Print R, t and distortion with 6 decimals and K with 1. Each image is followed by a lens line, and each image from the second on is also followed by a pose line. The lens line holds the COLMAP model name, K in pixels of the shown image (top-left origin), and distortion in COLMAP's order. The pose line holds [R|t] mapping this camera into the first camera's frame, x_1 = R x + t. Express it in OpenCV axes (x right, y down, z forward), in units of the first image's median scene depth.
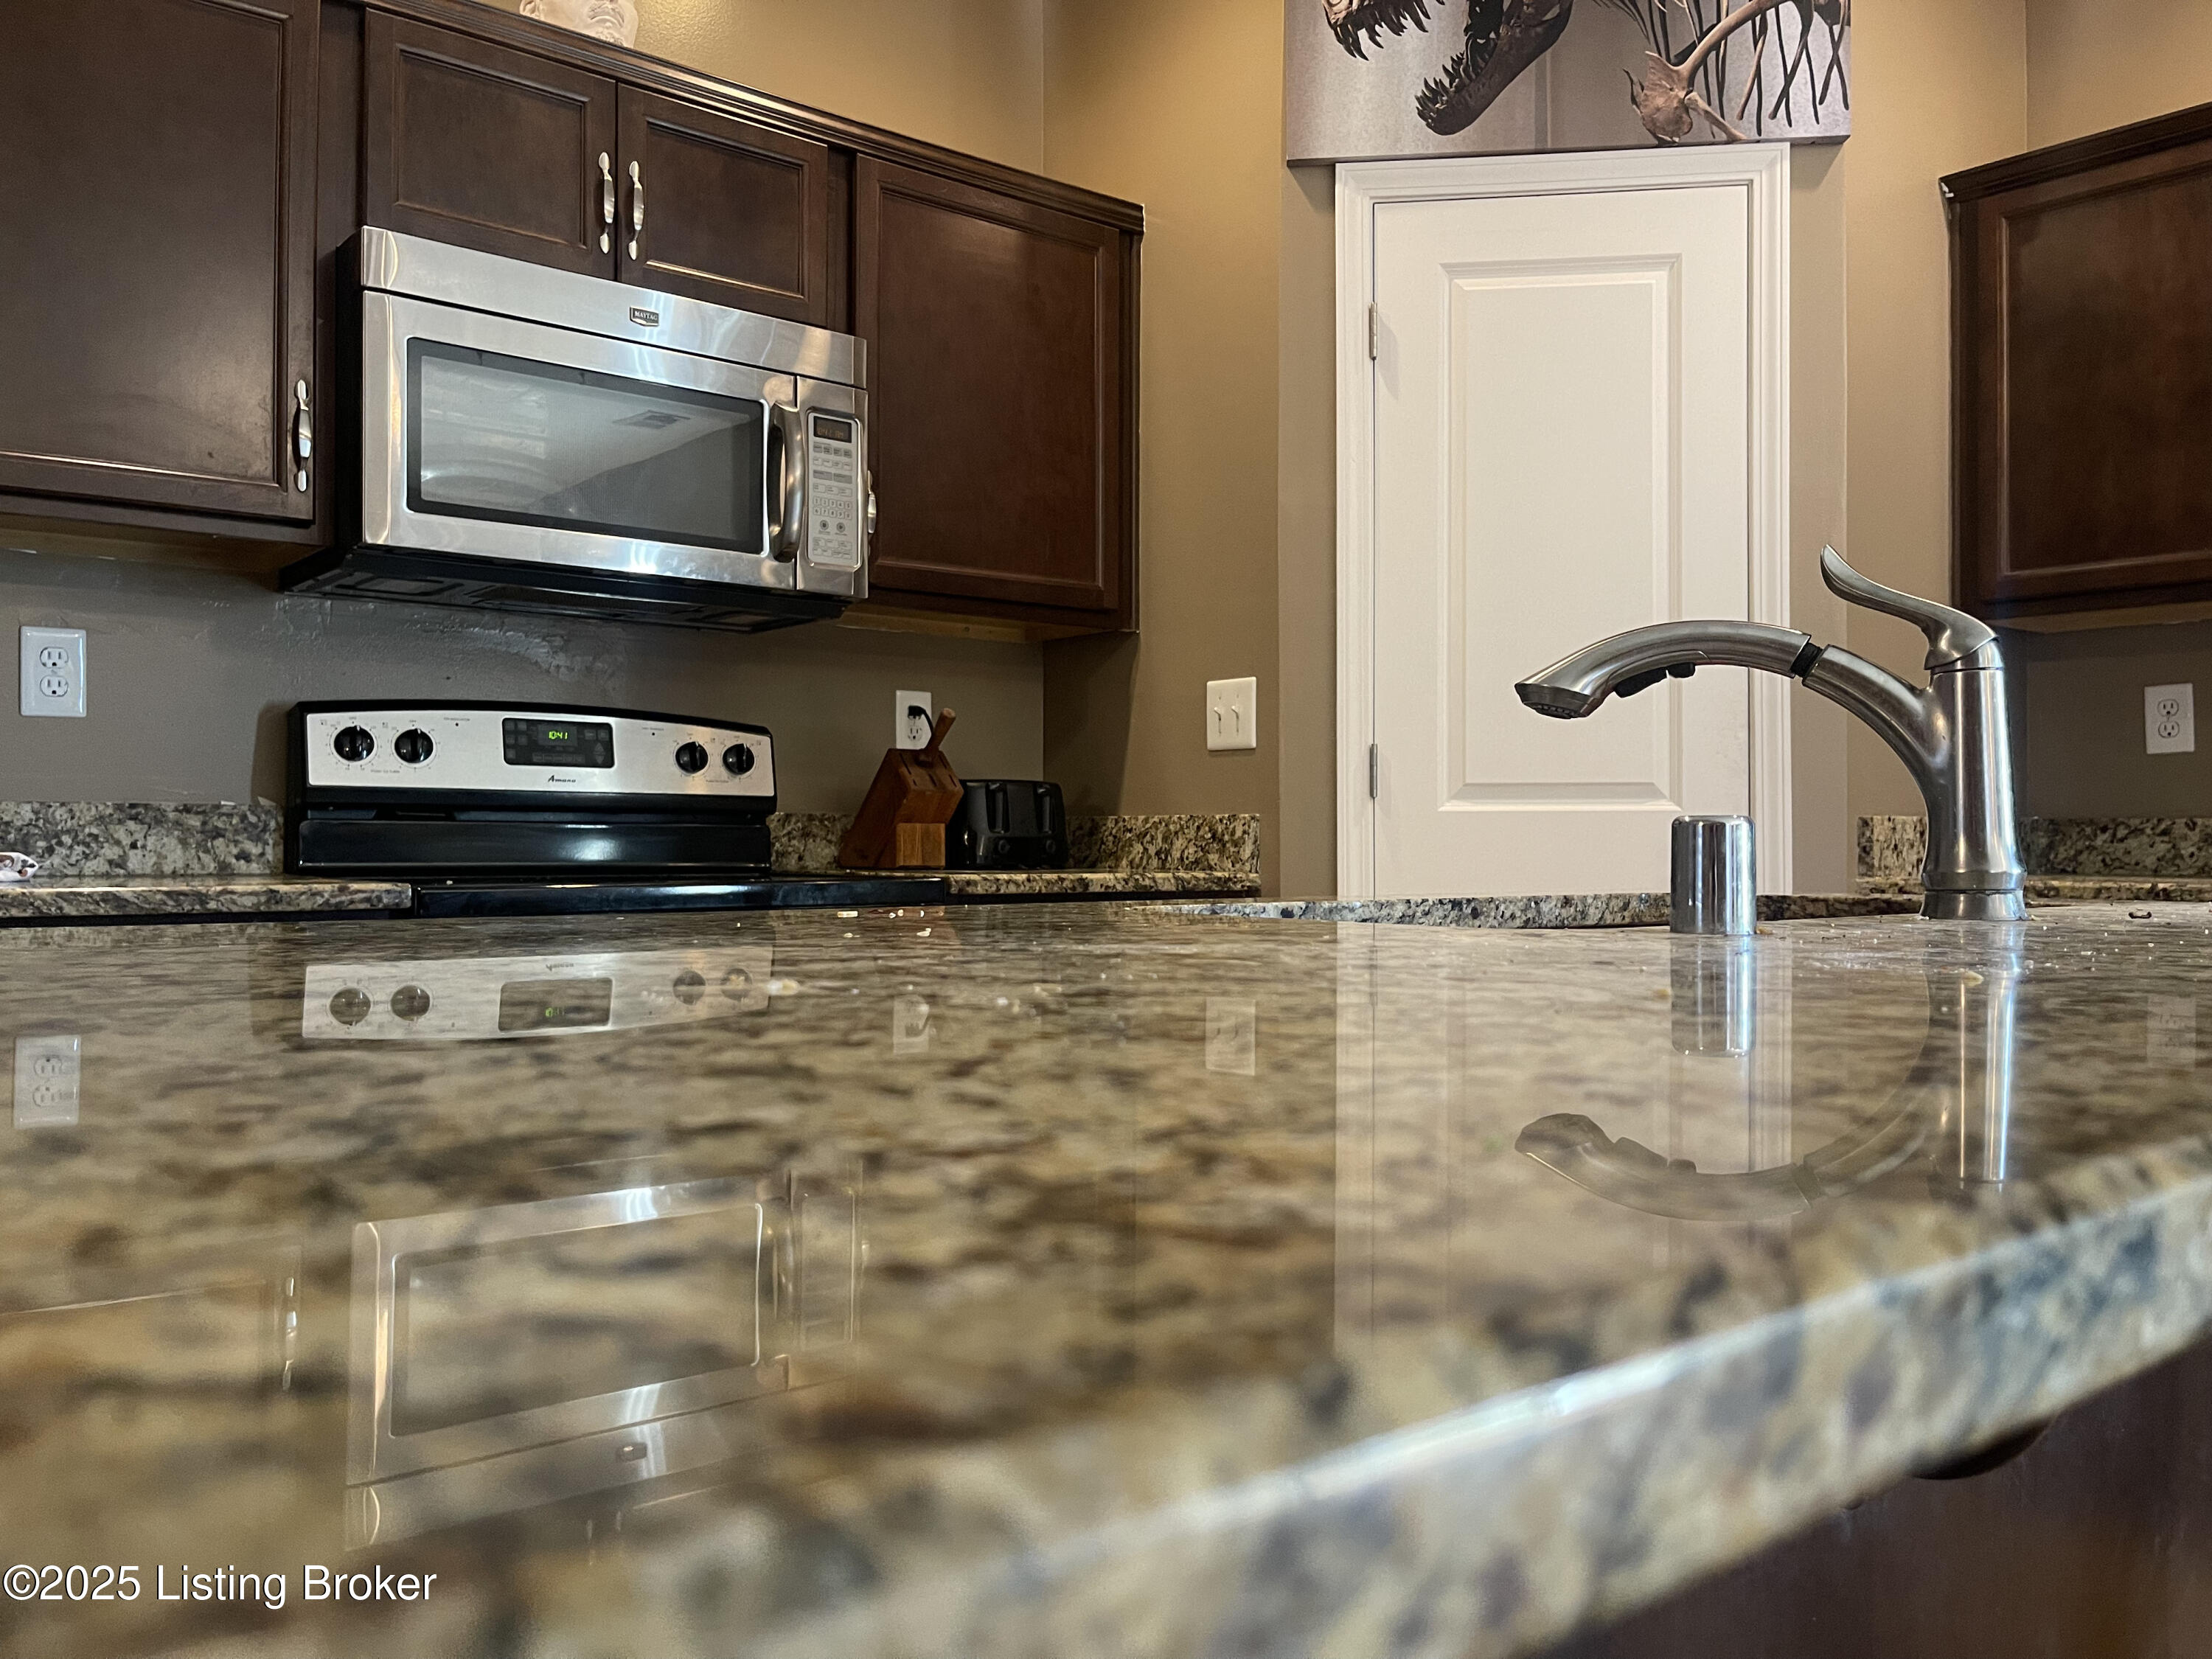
lens RADIAL K [[1682.8, 0, 1122.5], [0, 1682.8, 823.2], [0, 0, 1]] dist [0.070352, -0.088410]
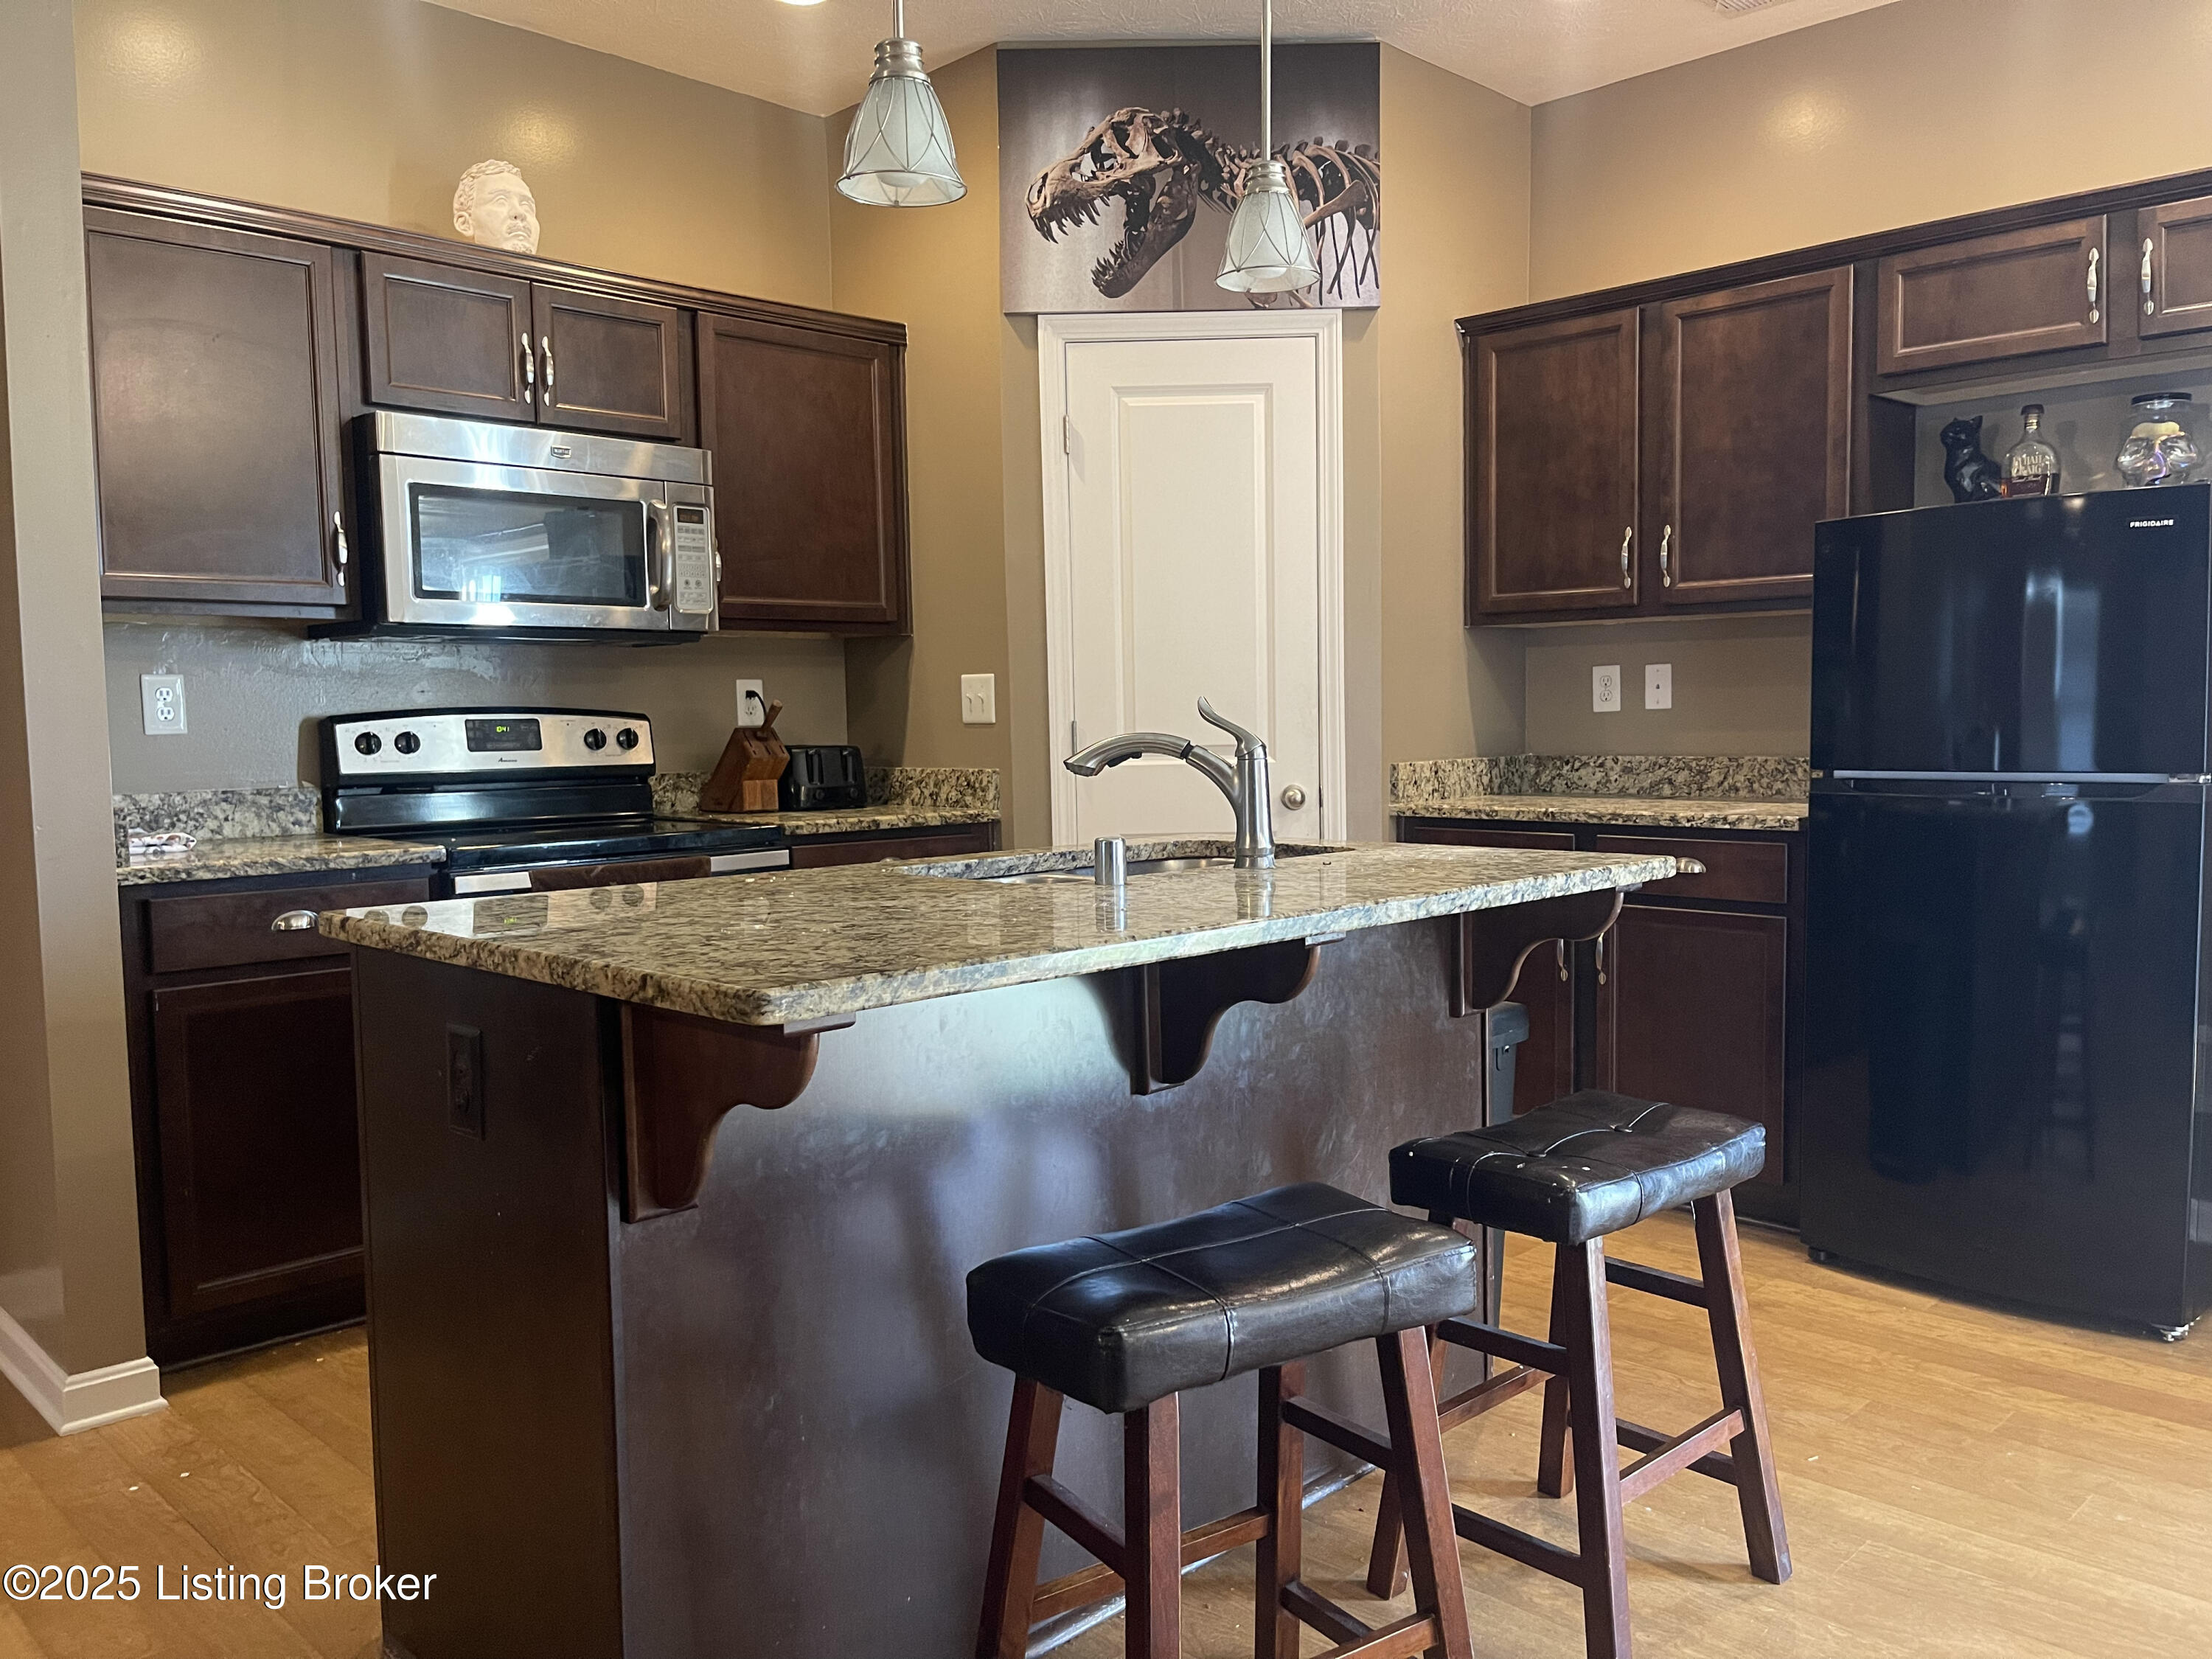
lens RADIAL K [[1682.8, 0, 1120.7], [0, 1682.8, 836.6], [0, 0, 1]] dist [0.070352, -0.088410]
pose [[0.994055, -0.027068, 0.105459, 0.032941], [0.018350, 0.996399, 0.082777, -0.068104], [-0.107320, -0.080350, 0.990972, -0.472299]]
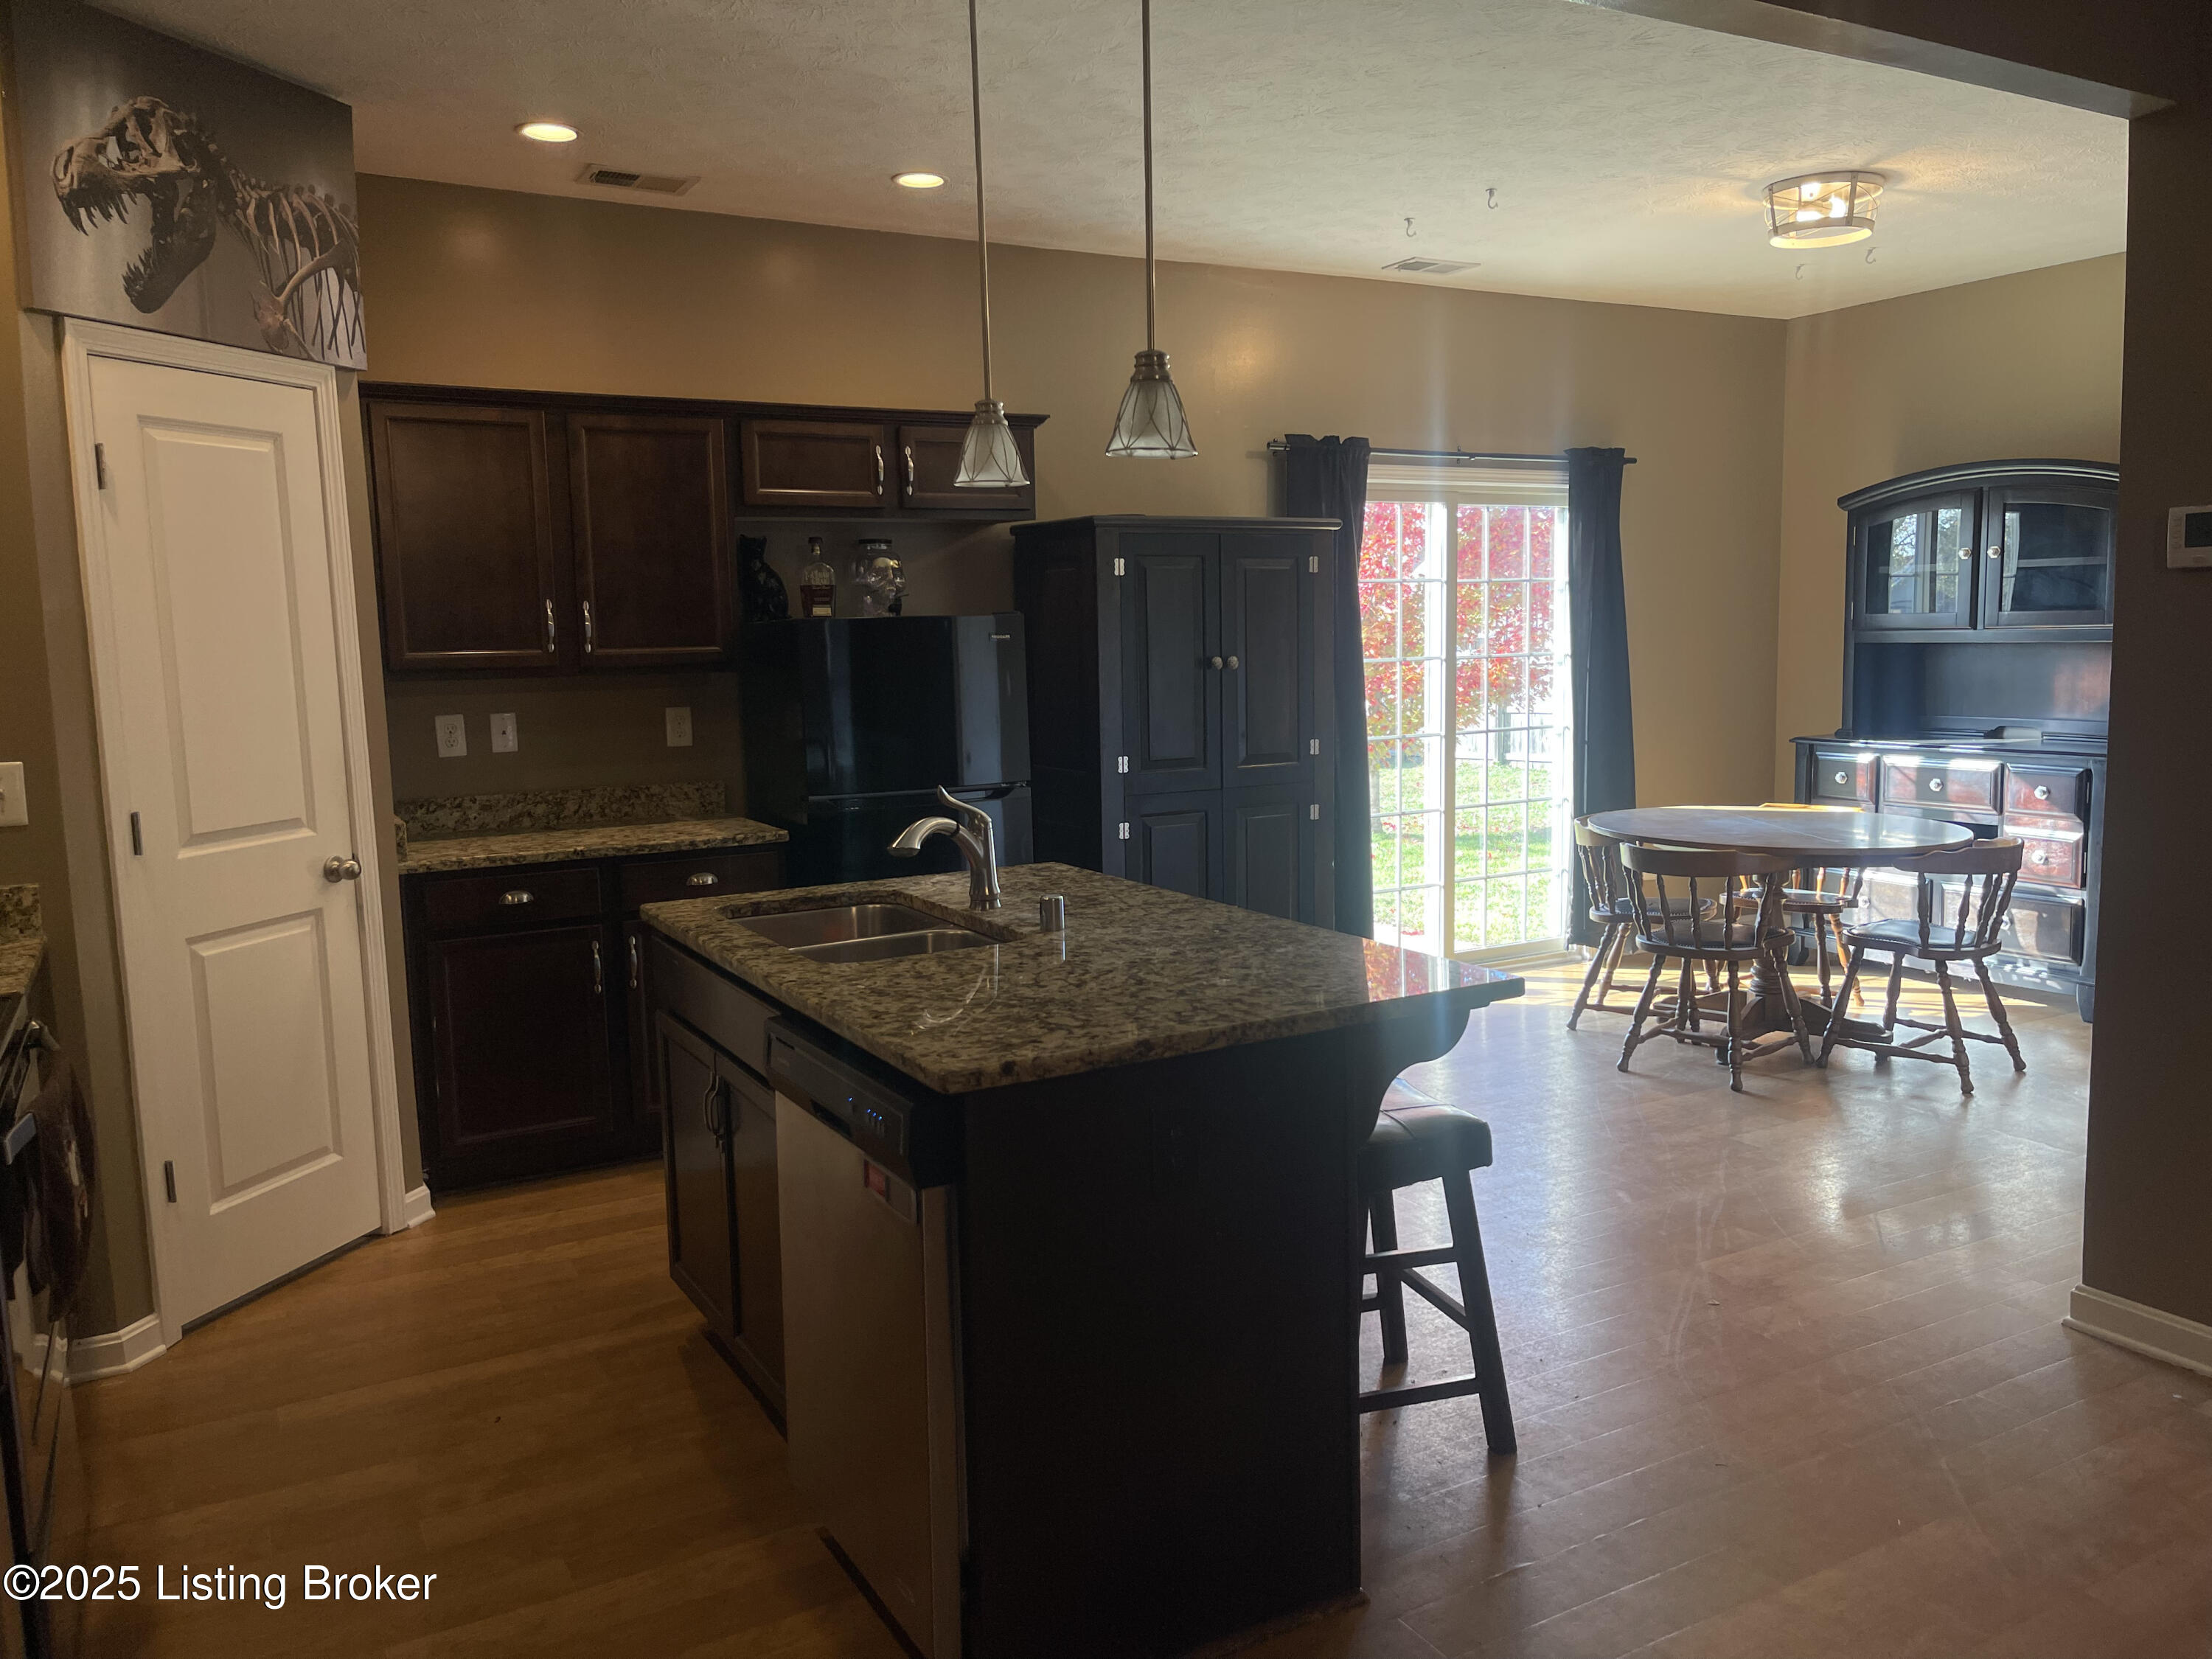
lens RADIAL K [[1682.8, 0, 1154.0], [0, 1682.8, 833.6], [0, 0, 1]] dist [0.070352, -0.088410]
pose [[0.155267, -0.131035, 0.979144, -0.960459], [0.012580, 0.991346, 0.130673, -0.186763], [-0.987792, -0.007972, 0.155572, 0.089010]]
